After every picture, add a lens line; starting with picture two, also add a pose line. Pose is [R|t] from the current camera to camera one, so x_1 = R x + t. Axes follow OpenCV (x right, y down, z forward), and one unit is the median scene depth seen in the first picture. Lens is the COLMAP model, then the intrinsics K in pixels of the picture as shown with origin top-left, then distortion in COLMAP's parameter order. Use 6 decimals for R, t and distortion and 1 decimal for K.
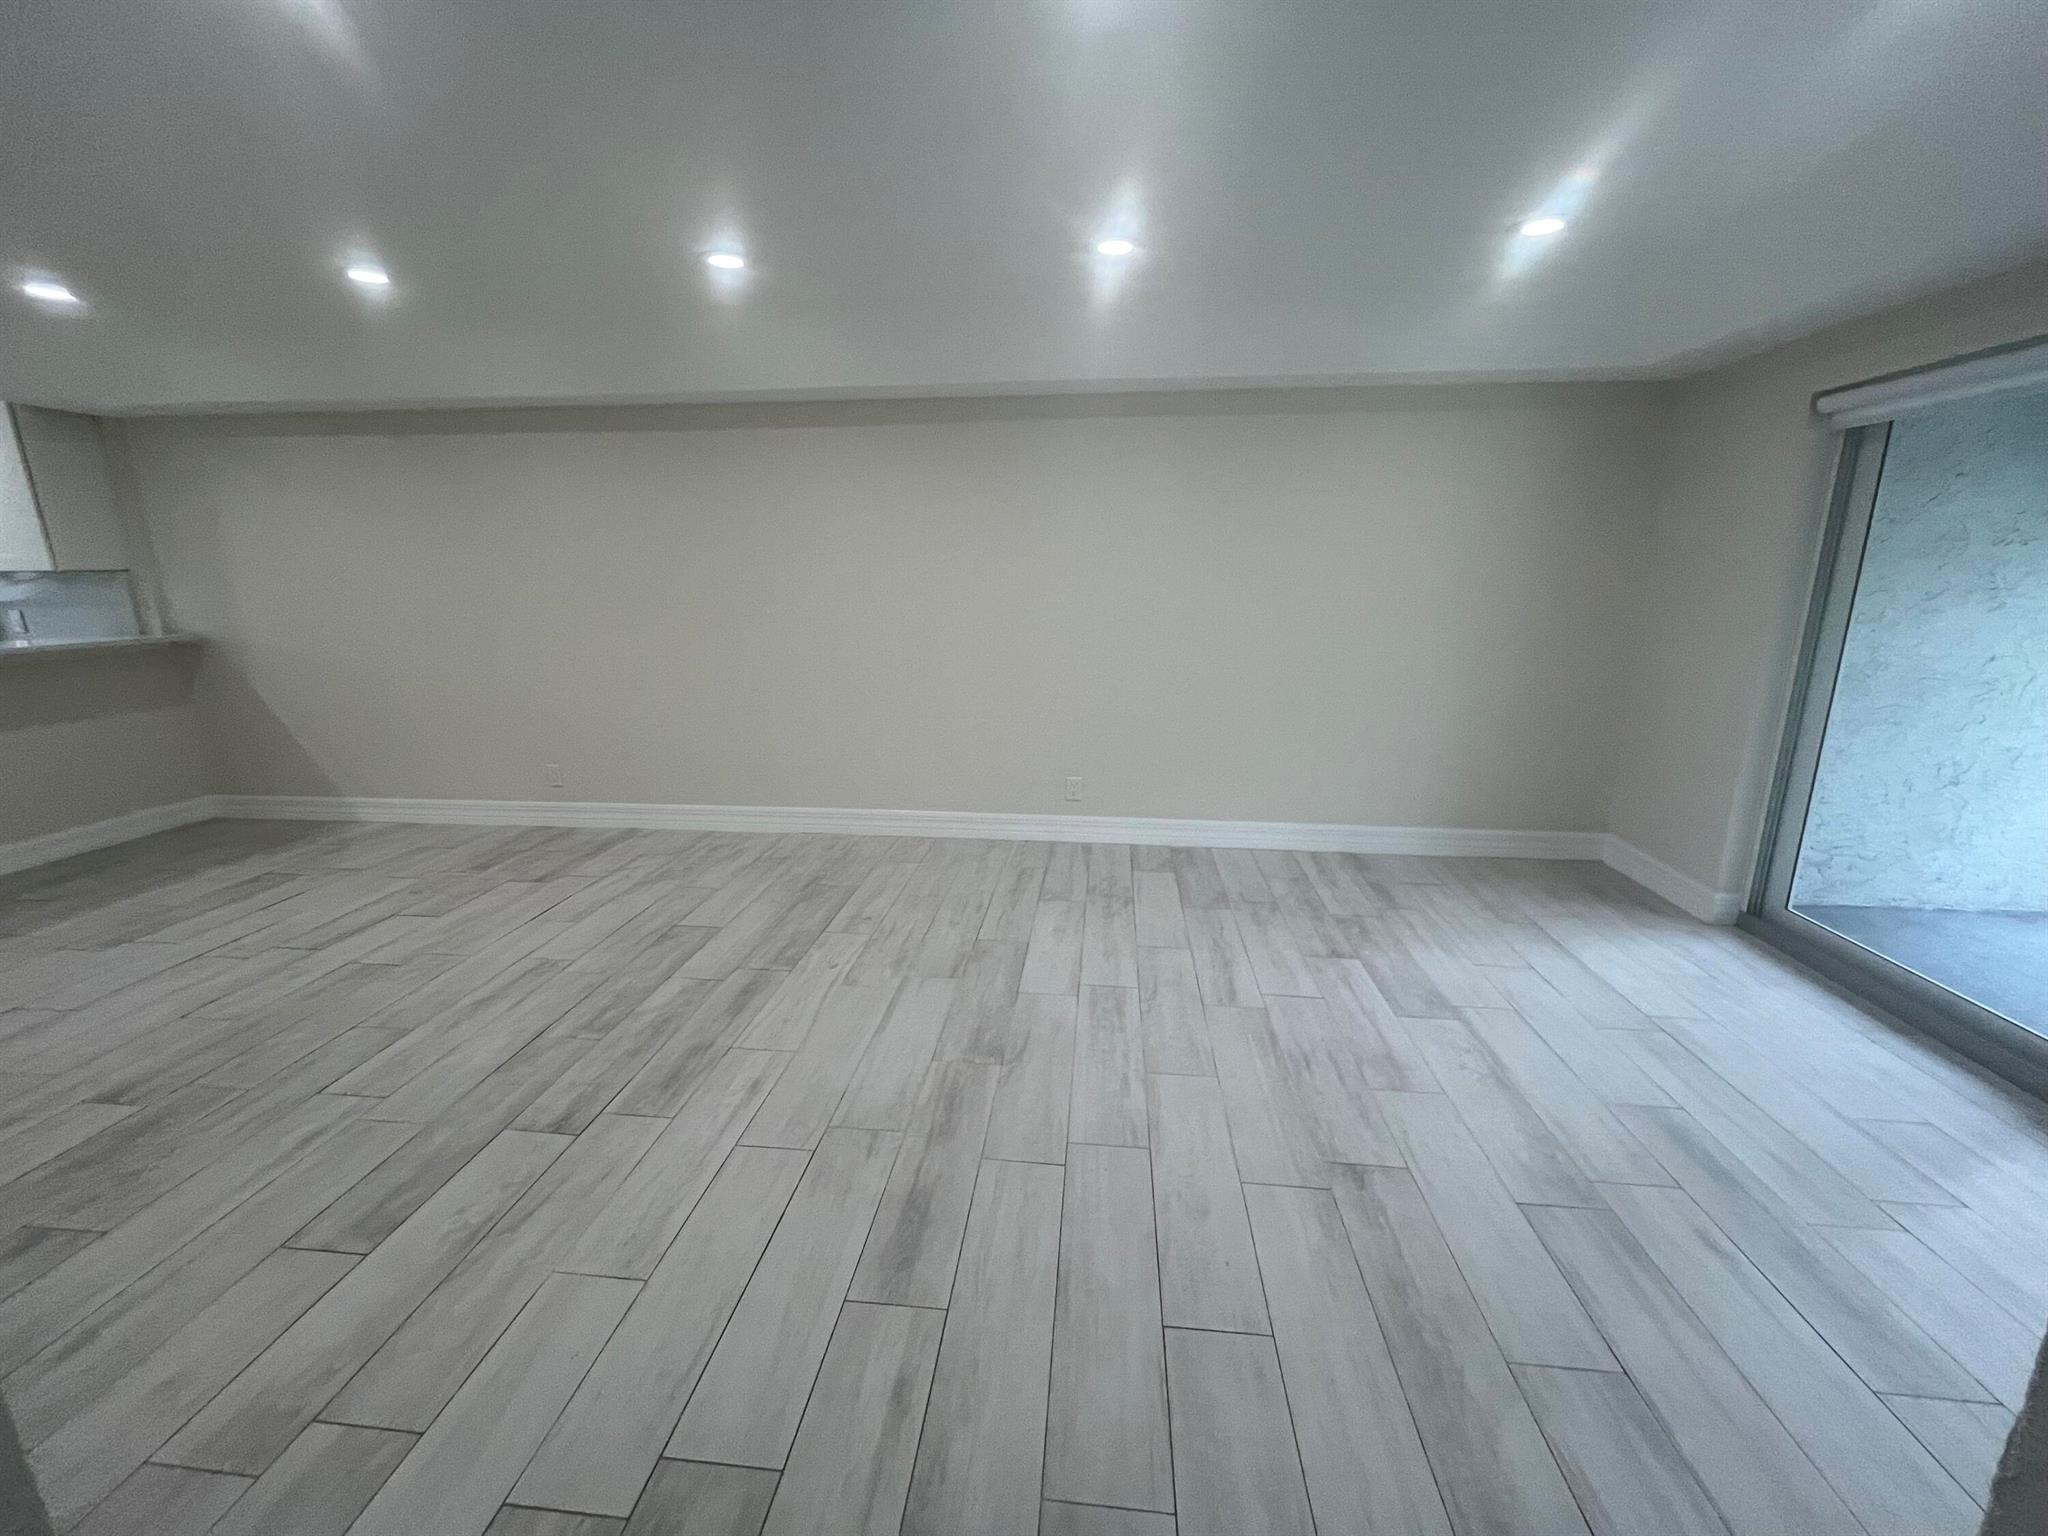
lens RADIAL K [[820.2, 0, 1020.0], [0, 820.2, 770.8], [0, 0, 1]] dist [-0.001880, -0.000438]
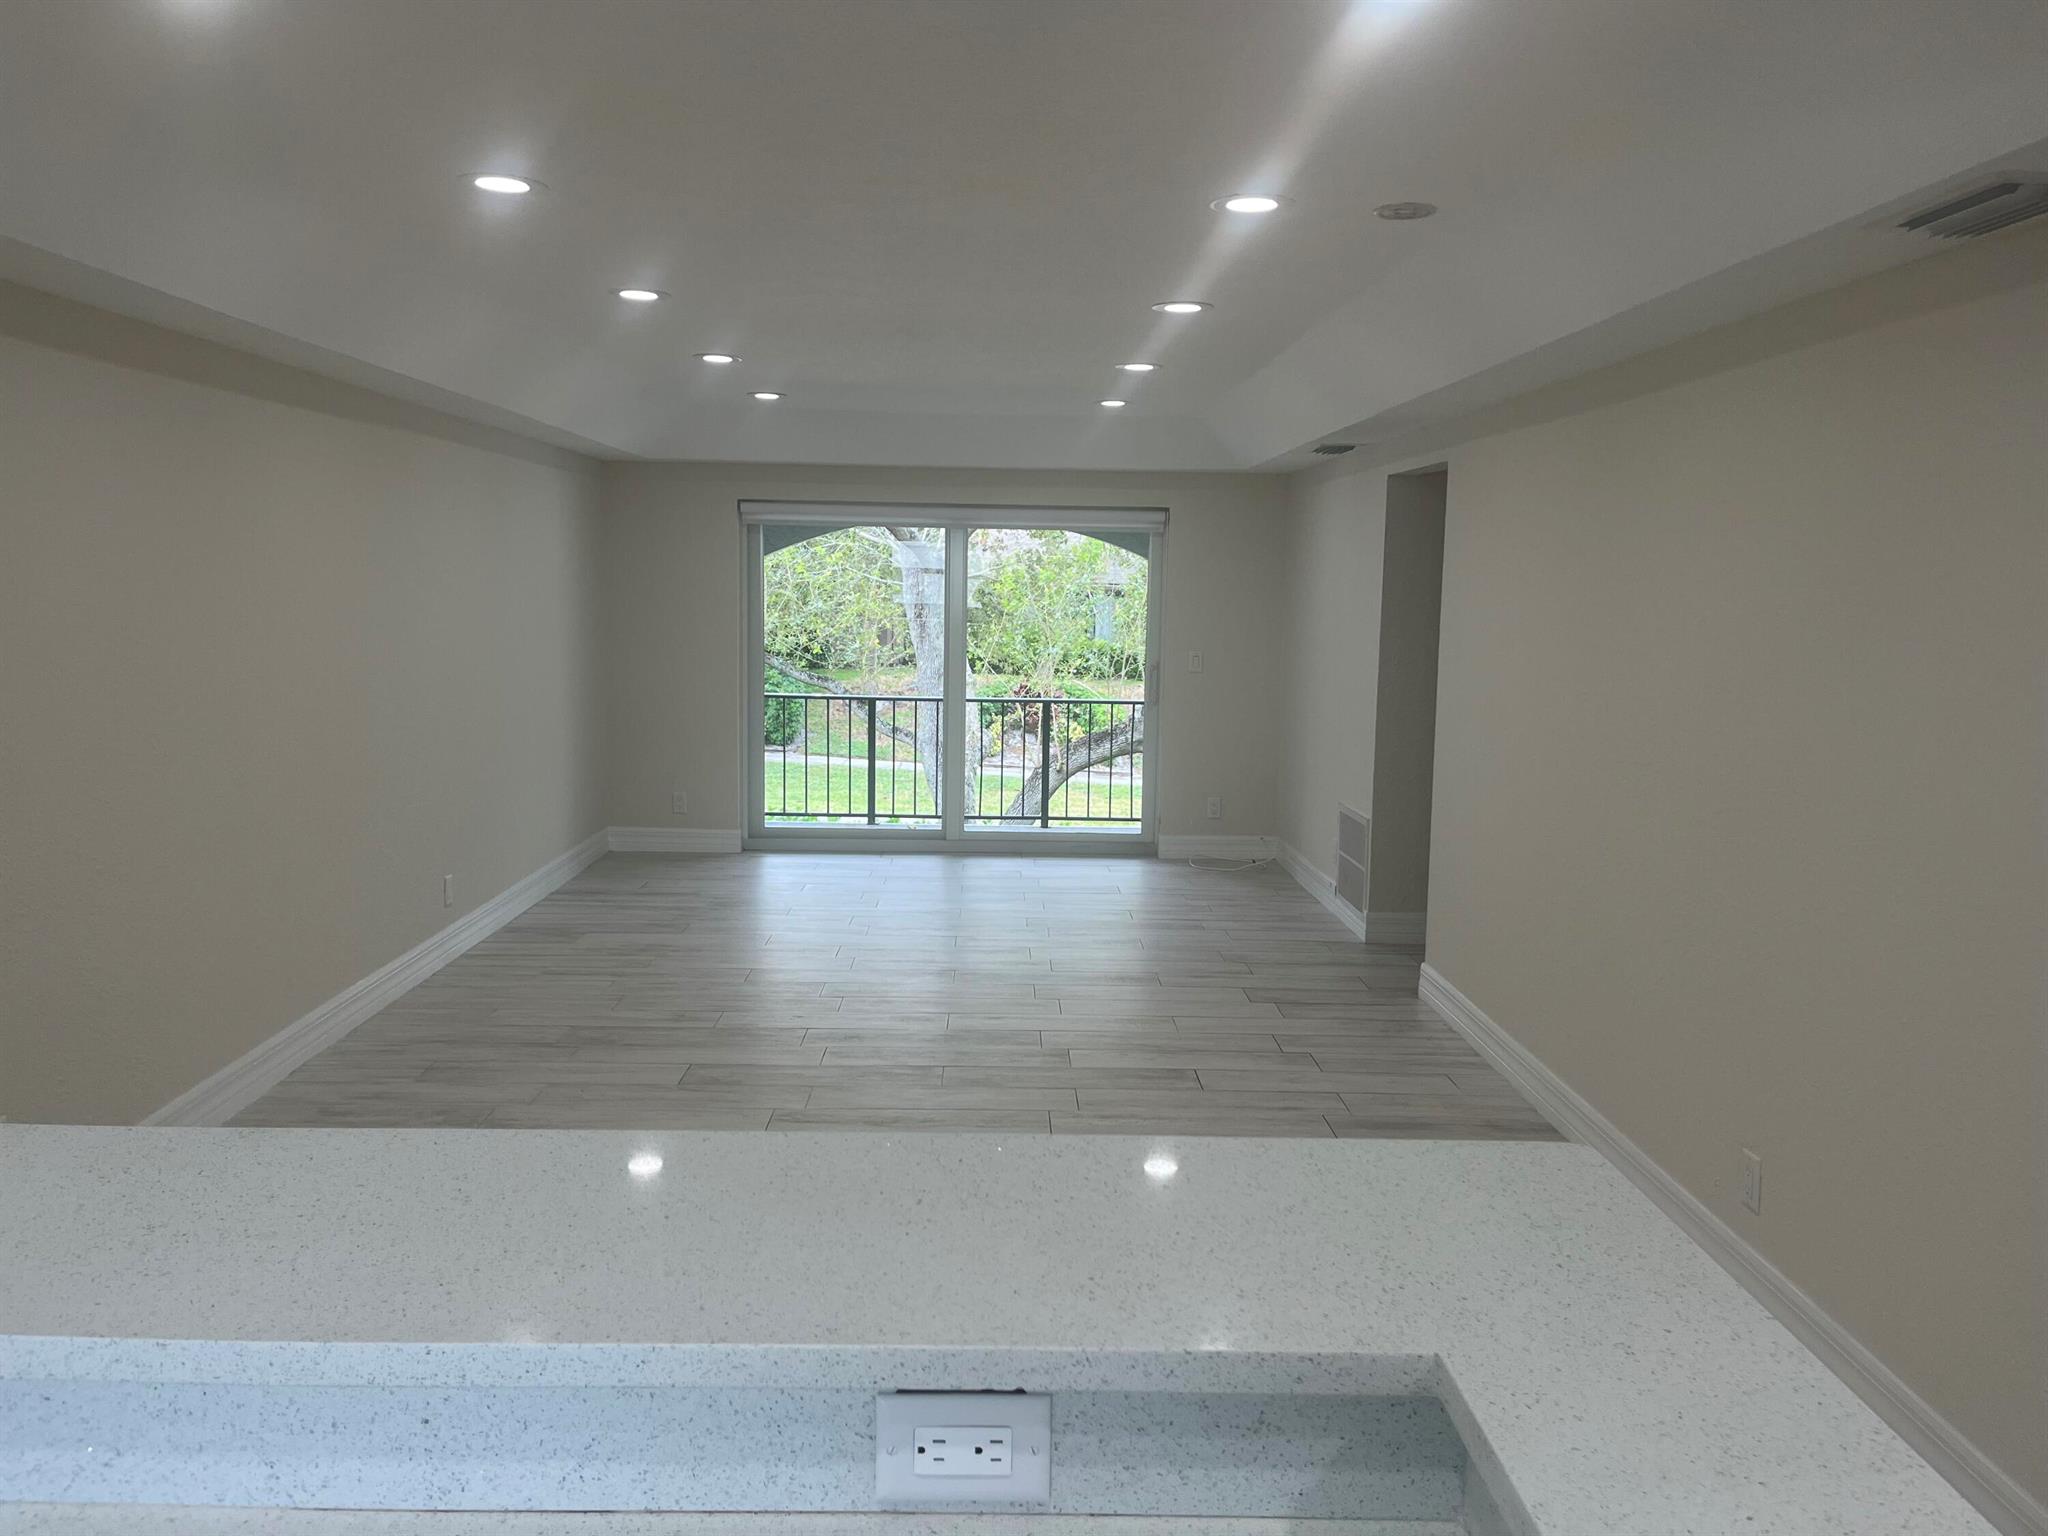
lens RADIAL K [[1551.5, 0, 1031.9], [0, 1551.5, 749.3], [0, 0, 1]] dist [0.105165, -0.156611]
pose [[-0.123182, -0.107885, 0.986502, -1.907746], [0.216425, 0.967225, 0.132801, -0.242505], [-0.968497, 0.229863, -0.095796, 0.759050]]
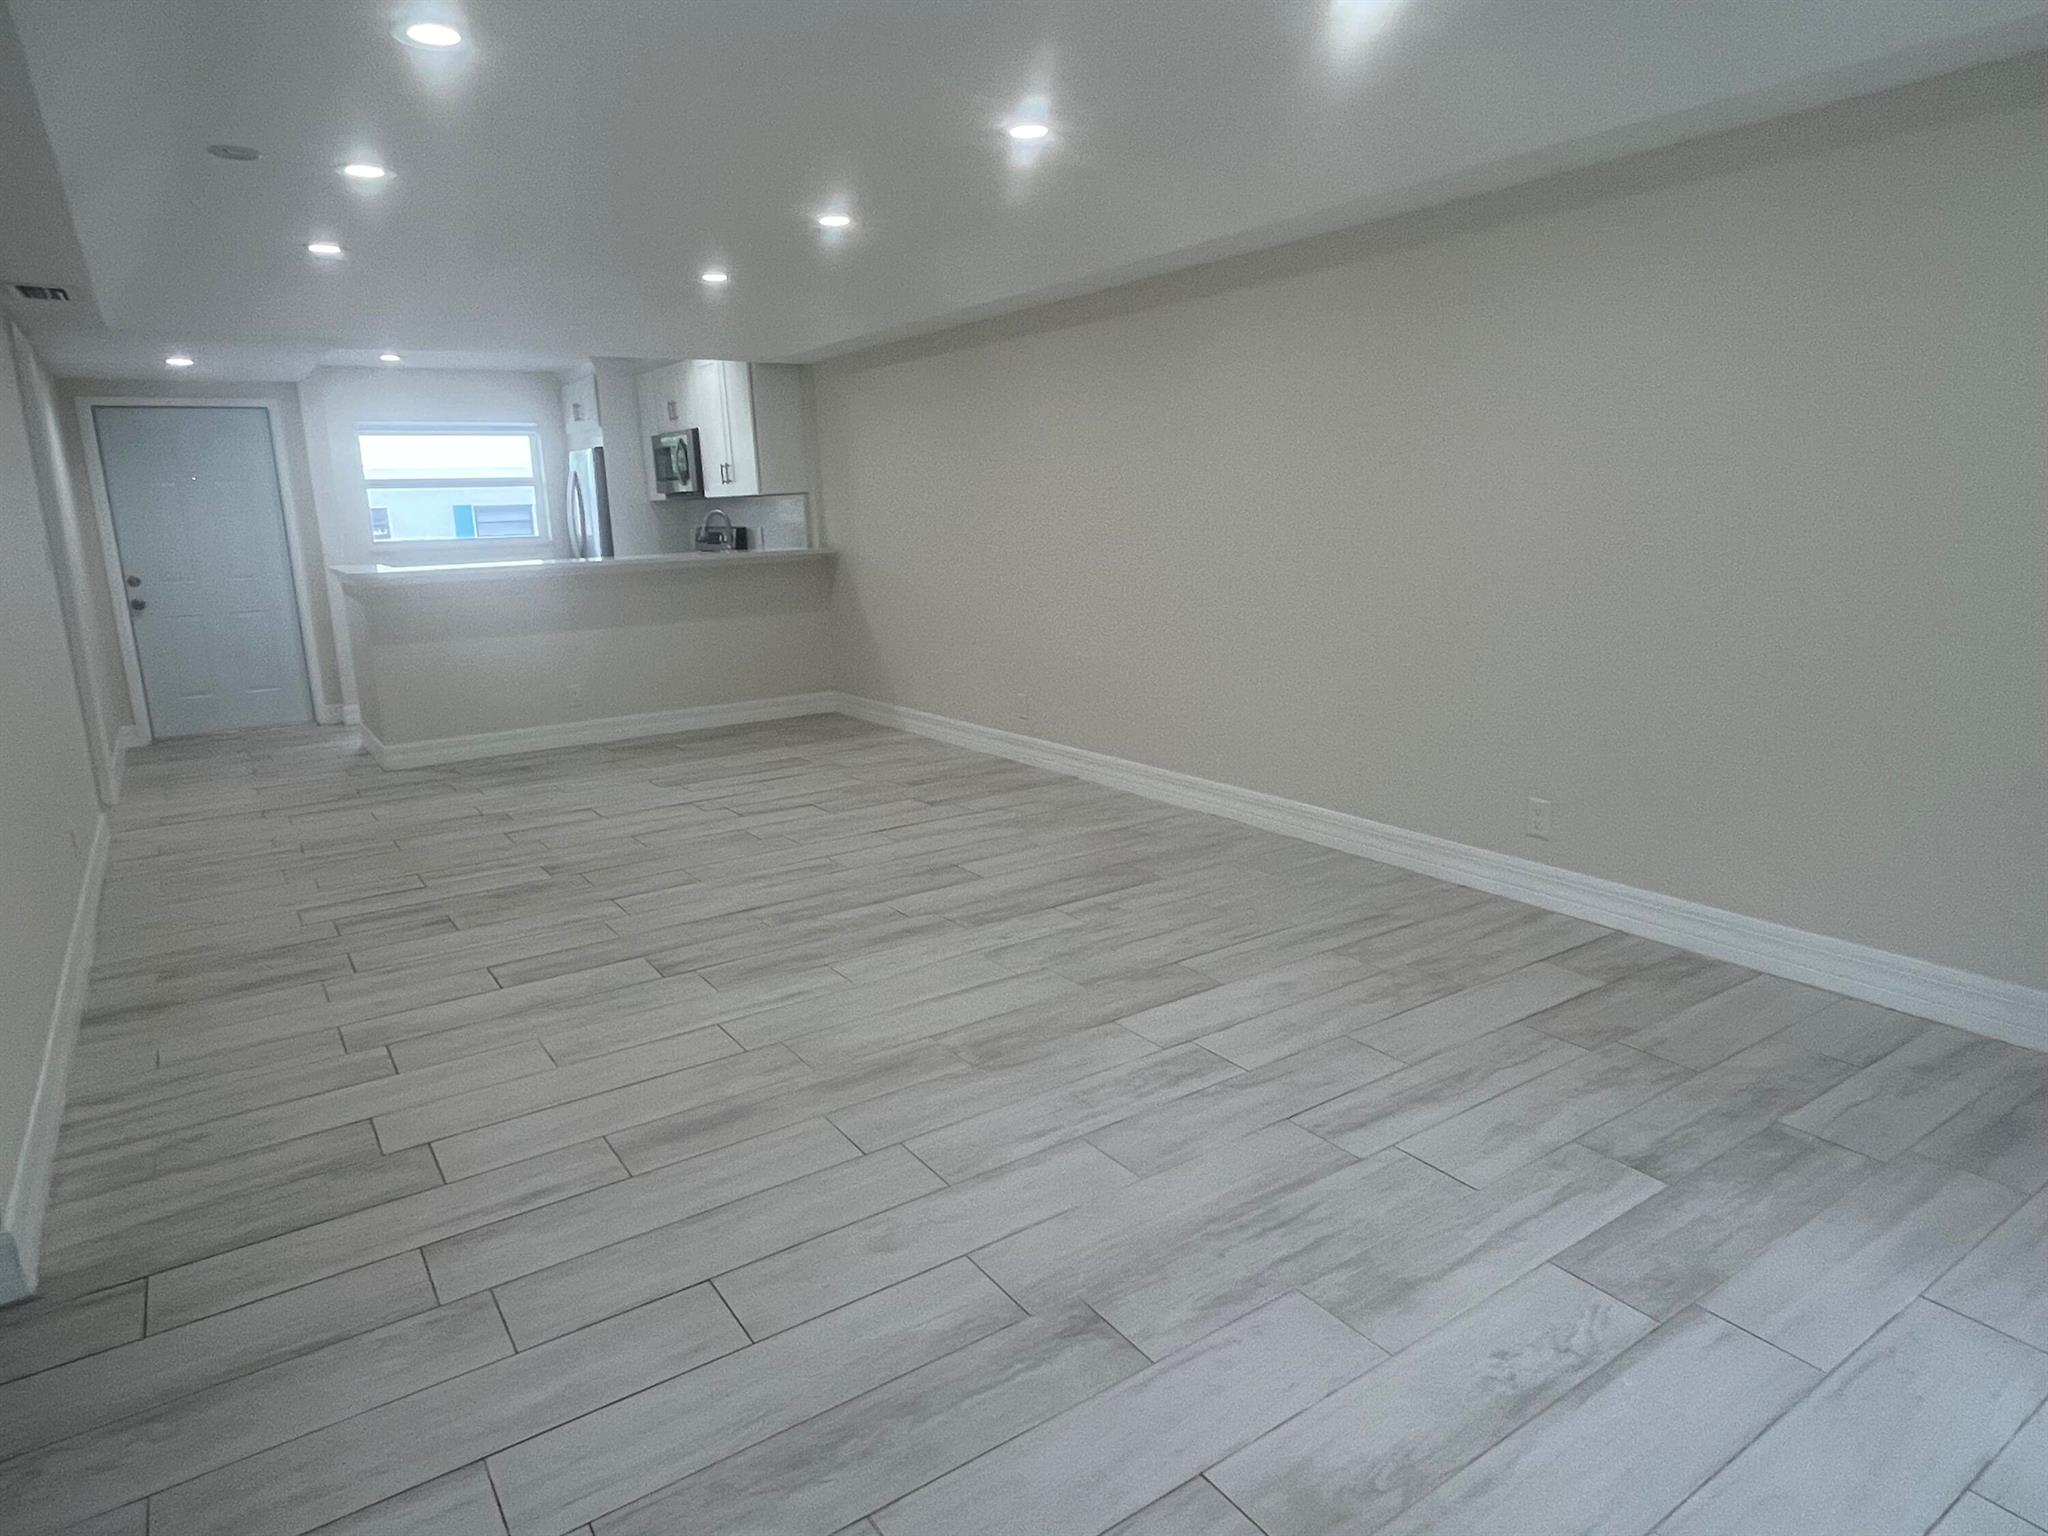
lens RADIAL K [[1211.4, 0, 1009.2], [0, 1211.4, 761.4], [0, 0, 1]] dist [-0.003950, -0.001744]
pose [[0.642852, 0.144850, -0.752170, 0.636580], [-0.152264, 0.986526, 0.059847, -0.017420], [0.750705, 0.076056, 0.656245, 0.146571]]
